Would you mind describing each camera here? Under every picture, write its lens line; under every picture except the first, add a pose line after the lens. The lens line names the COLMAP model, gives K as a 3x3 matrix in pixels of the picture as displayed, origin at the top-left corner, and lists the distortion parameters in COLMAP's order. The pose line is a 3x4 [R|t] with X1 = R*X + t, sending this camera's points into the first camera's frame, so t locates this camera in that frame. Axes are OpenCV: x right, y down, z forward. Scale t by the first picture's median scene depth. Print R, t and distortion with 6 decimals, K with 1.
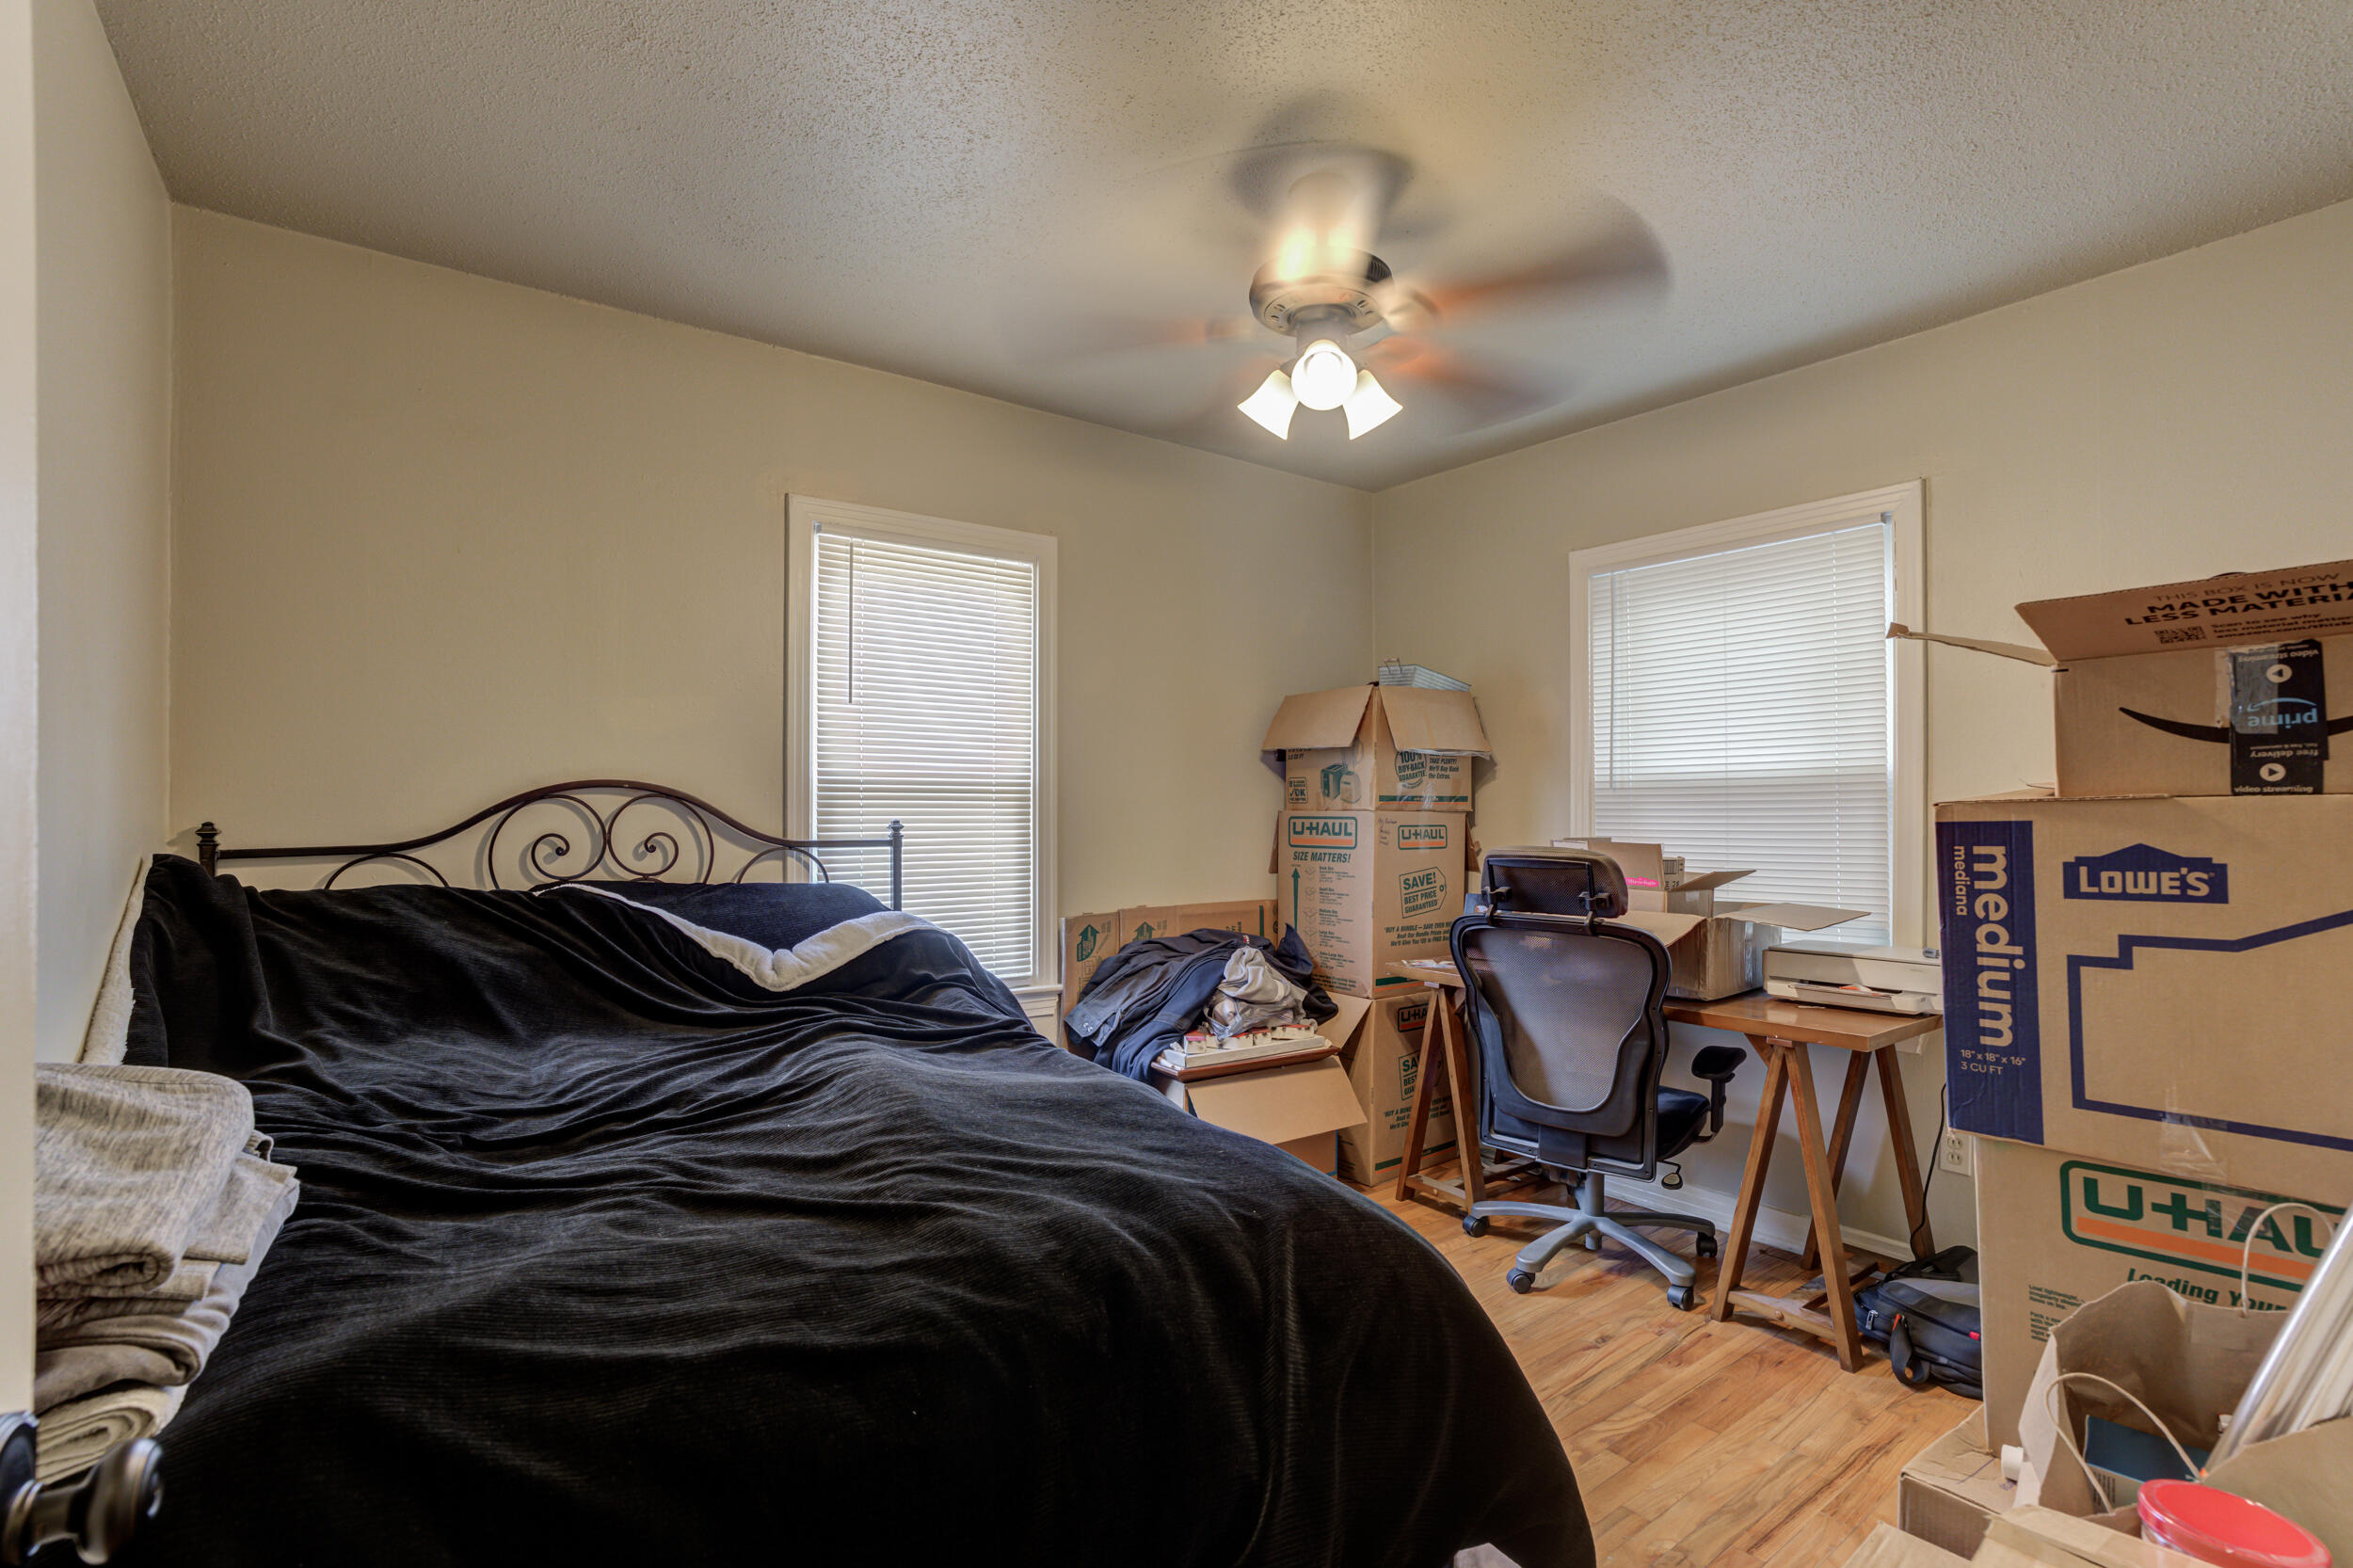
lens RADIAL K [[1099.5, 0, 1188.5], [0, 1099.5, 815.8], [0, 0, 1]] dist [-0.061628, 0.026687]
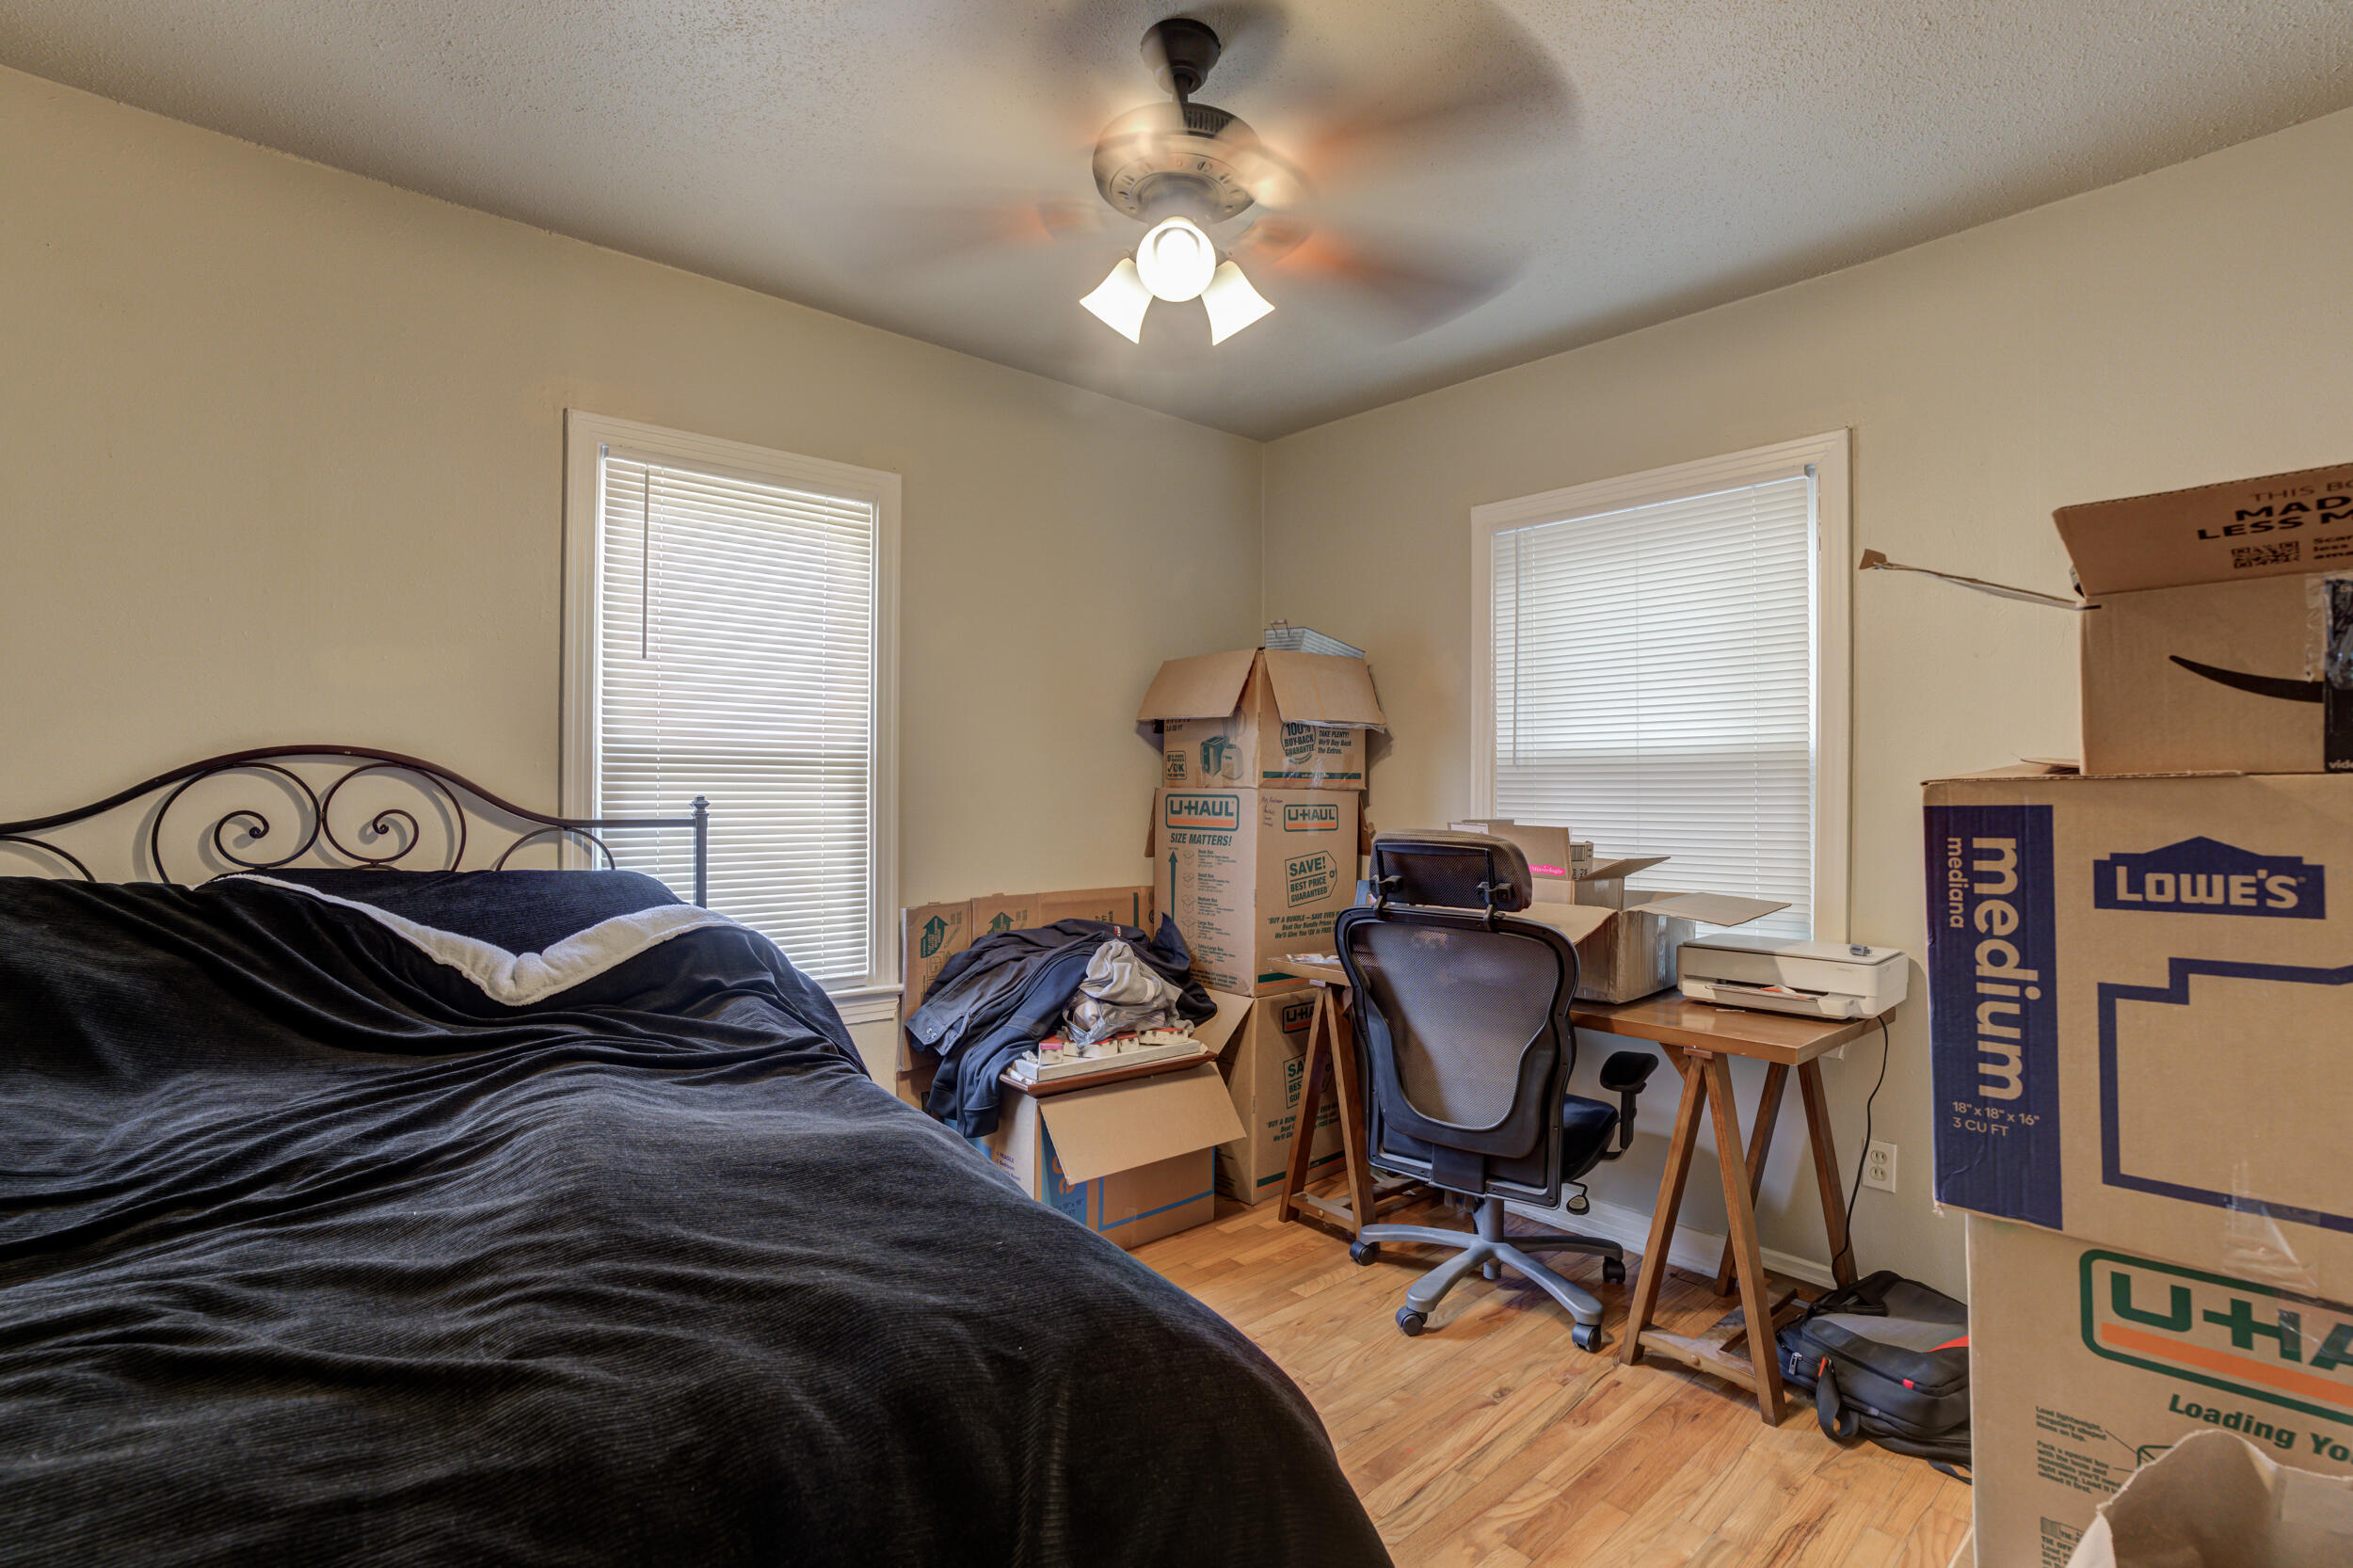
lens RADIAL K [[1155.0, 0, 1189.0], [0, 1155.0, 799.5], [0, 0, 1]] dist [-0.067207, 0.029931]
pose [[0.995585, 0.004934, 0.093738, 0.046371], [-0.005433, 0.999972, 0.005067, -0.000058], [-0.093710, -0.005554, 0.995584, 0.117969]]
